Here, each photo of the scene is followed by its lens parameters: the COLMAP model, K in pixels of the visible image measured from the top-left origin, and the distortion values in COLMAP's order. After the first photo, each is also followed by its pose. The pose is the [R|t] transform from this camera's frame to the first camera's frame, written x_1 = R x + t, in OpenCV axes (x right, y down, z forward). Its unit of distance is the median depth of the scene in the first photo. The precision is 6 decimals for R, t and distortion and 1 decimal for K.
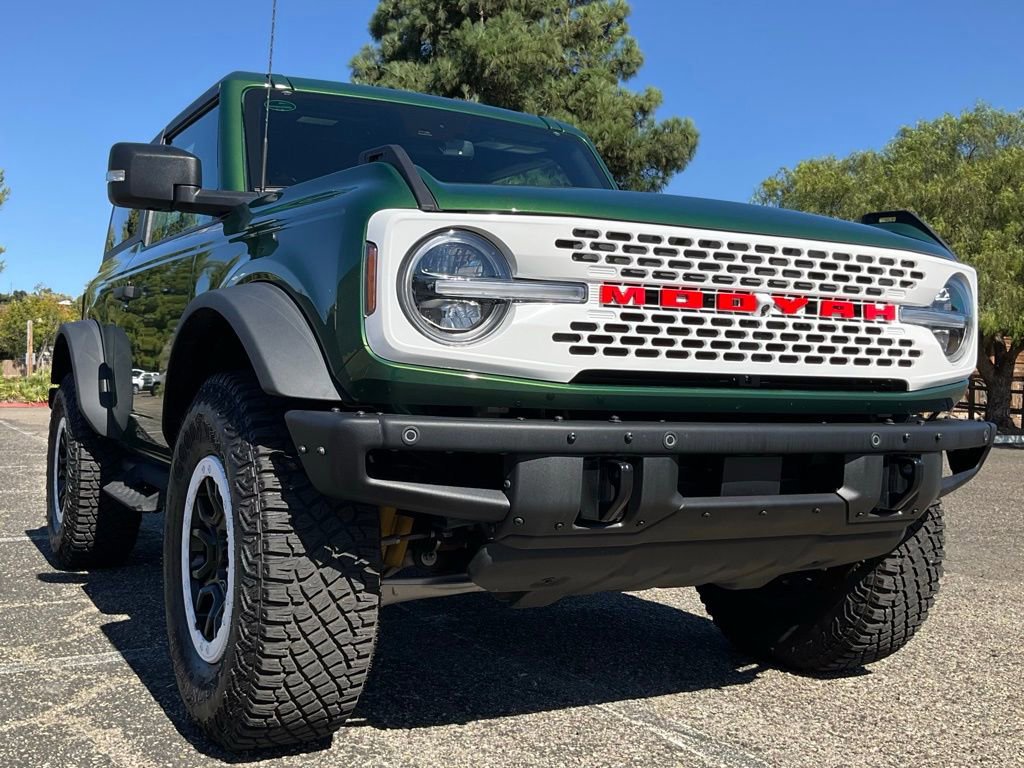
lens RADIAL K [[1106.3, 0, 512.3], [0, 1106.3, 378.2], [0, 0, 1]] dist [0.002479, 0.000000]
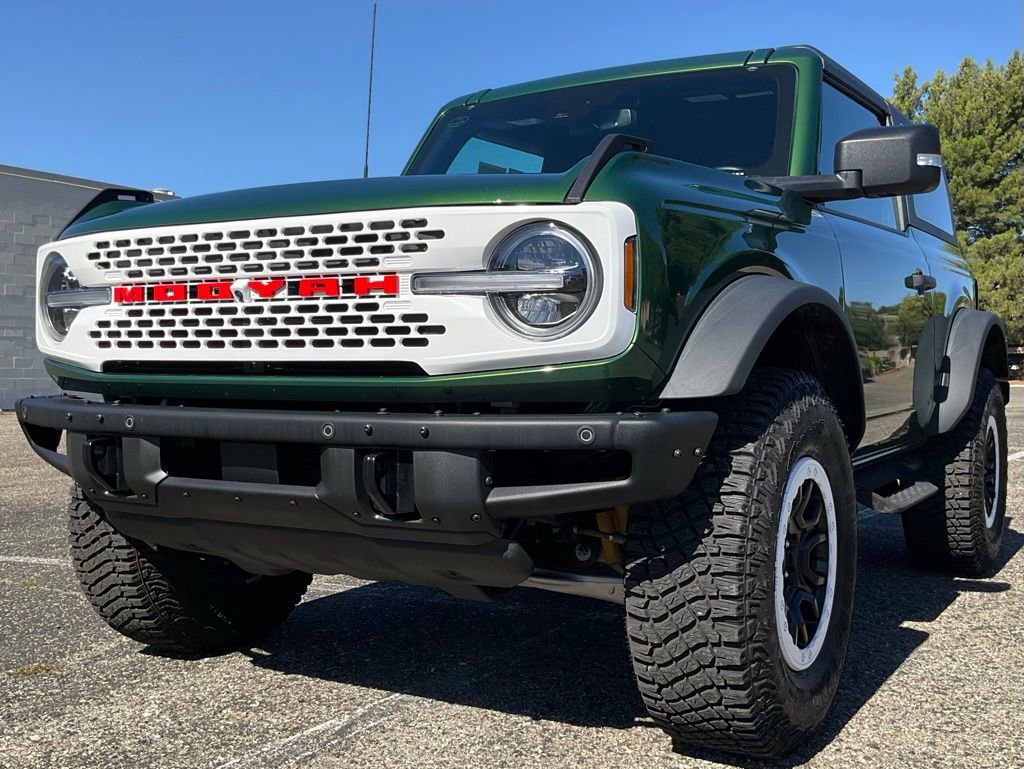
lens RADIAL K [[1149.6, 0, 552.2], [0, 1149.6, 402.1], [0, 0, 1]] dist [0.004814, 0.000000]
pose [[0.538659, 0.003810, -0.842515, 1.233574], [0.005945, 0.999948, 0.008323, 0.026713], [0.842503, -0.009492, 0.538608, 0.667627]]
